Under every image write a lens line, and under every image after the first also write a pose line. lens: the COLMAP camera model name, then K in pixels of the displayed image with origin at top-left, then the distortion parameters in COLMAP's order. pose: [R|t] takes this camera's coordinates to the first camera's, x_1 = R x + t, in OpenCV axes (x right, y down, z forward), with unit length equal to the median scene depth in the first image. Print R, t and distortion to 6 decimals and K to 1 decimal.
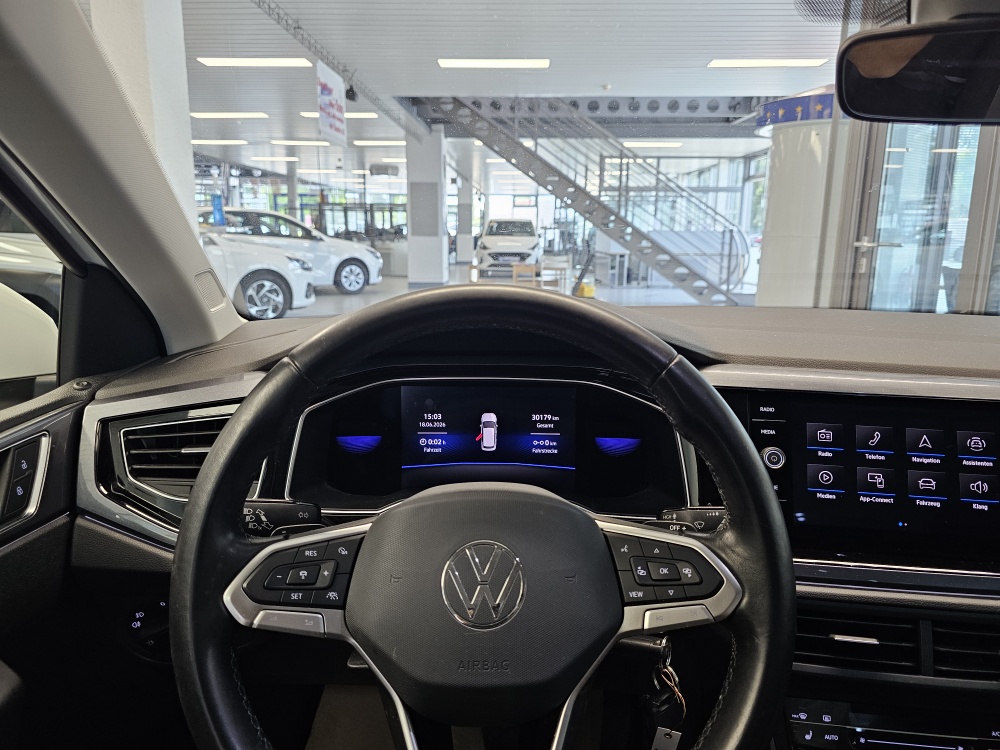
lens RADIAL K [[682.1, 0, 501.4], [0, 682.1, 365.6], [0, 0, 1]] dist [0.057296, -0.062436]
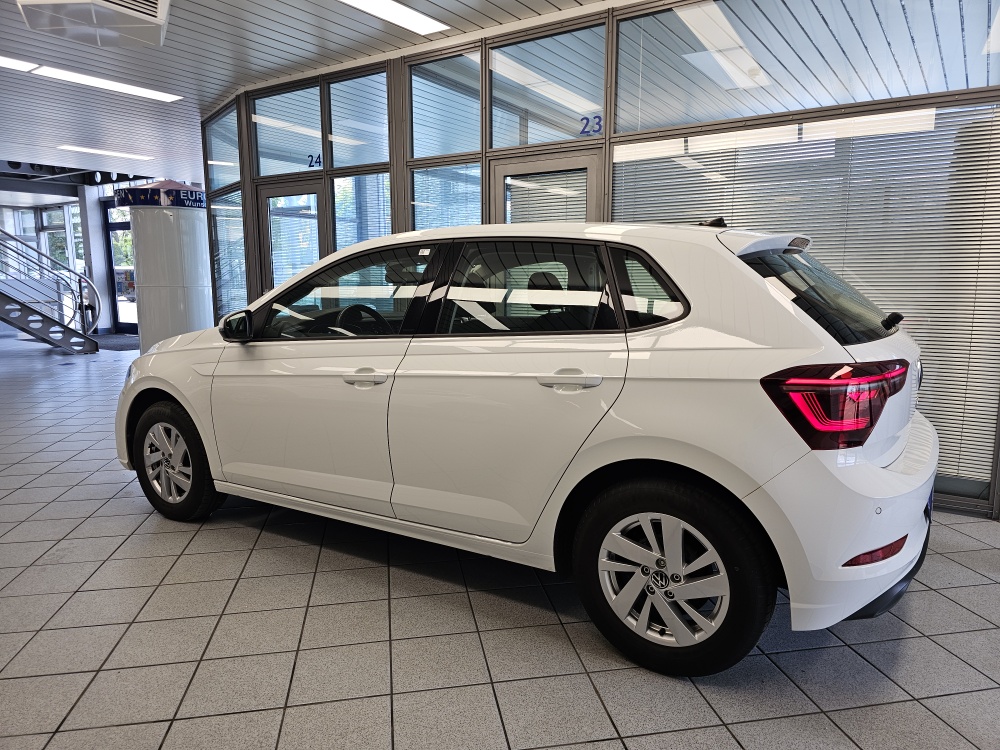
lens RADIAL K [[682.1, 0, 514.7], [0, 682.1, 362.3], [0, 0, 1]] dist [0.057296, -0.062436]
pose [[0.524006, -0.118356, 0.843451, -3.585498], [0.170679, 0.984802, 0.032154, 0.348505], [-0.834438, 0.127110, 0.536243, -2.820426]]
